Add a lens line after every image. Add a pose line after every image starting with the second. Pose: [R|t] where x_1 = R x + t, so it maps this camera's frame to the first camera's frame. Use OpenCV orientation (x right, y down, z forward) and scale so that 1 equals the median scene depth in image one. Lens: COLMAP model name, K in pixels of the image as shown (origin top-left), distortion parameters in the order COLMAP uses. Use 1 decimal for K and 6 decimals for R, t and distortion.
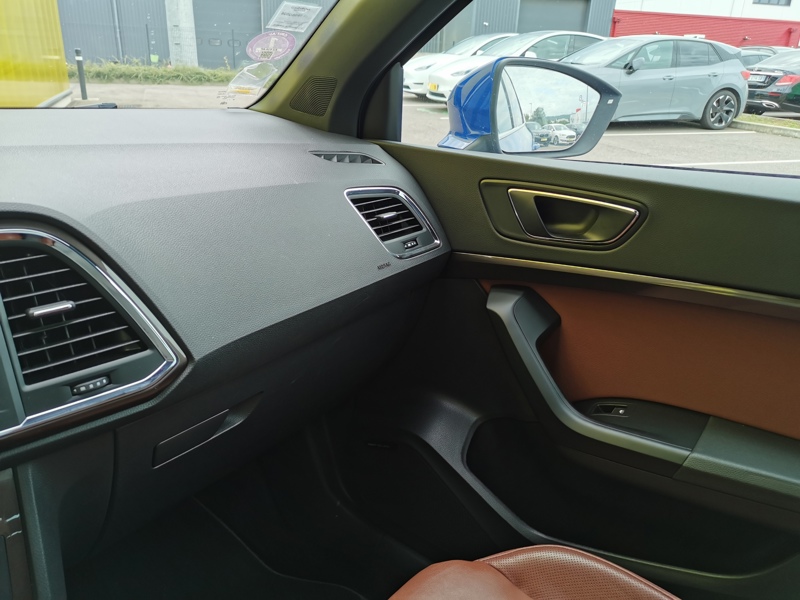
lens RADIAL K [[625.8, 0, 399.8], [0, 625.8, 301.7], [0, 0, 1]] dist [-0.005620, -0.002118]
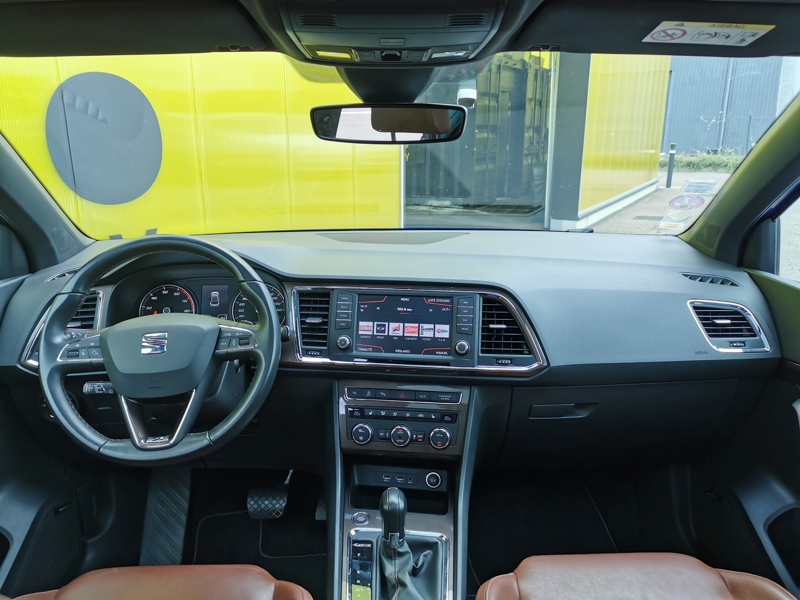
lens RADIAL K [[625.8, 0, 394.3], [0, 625.8, 299.0], [0, 0, 1]] dist [-0.005620, -0.002118]
pose [[0.636444, 0.160974, -0.754338, 0.567063], [-0.252206, 0.967653, -0.006295, 0.013807], [0.728924, 0.194255, 0.656456, -0.515703]]
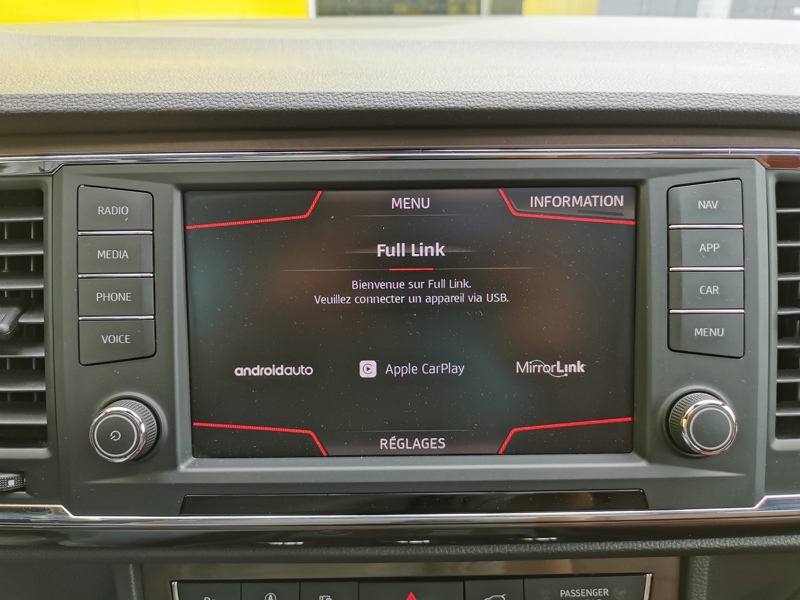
lens RADIAL K [[625.8, 0, 393.7], [0, 625.8, 297.6], [0, 0, 1]] dist [-0.005620, -0.002118]
pose [[0.741251, 0.223889, -0.632788, -0.285523], [-0.205996, 0.973117, 0.102997, 0.014438], [0.638836, 0.054005, 0.767445, 0.194224]]
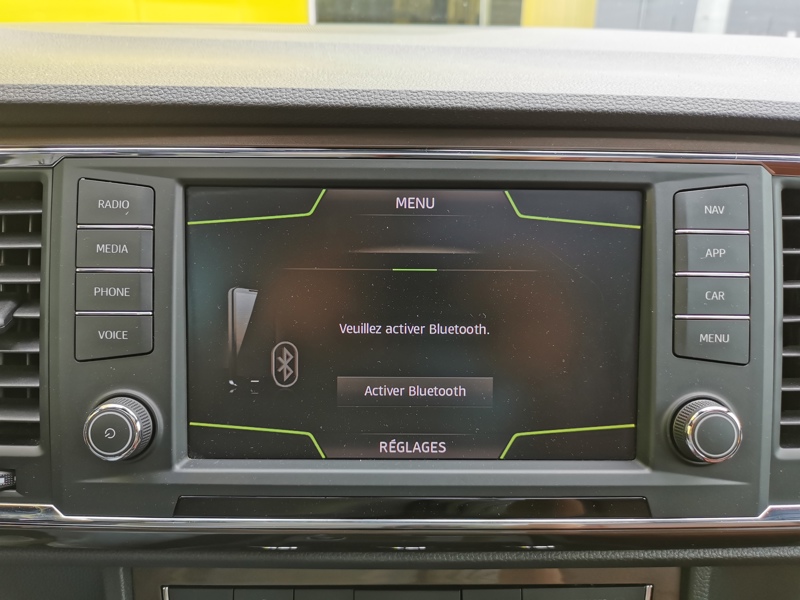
lens RADIAL K [[625.8, 0, 393.6], [0, 625.8, 298.1], [0, 0, 1]] dist [-0.005620, -0.002118]
pose [[0.743084, 0.225041, -0.630224, -0.289571], [-0.224566, 0.971007, 0.081948, 0.021283], [0.630393, 0.080633, 0.772077, 0.194866]]
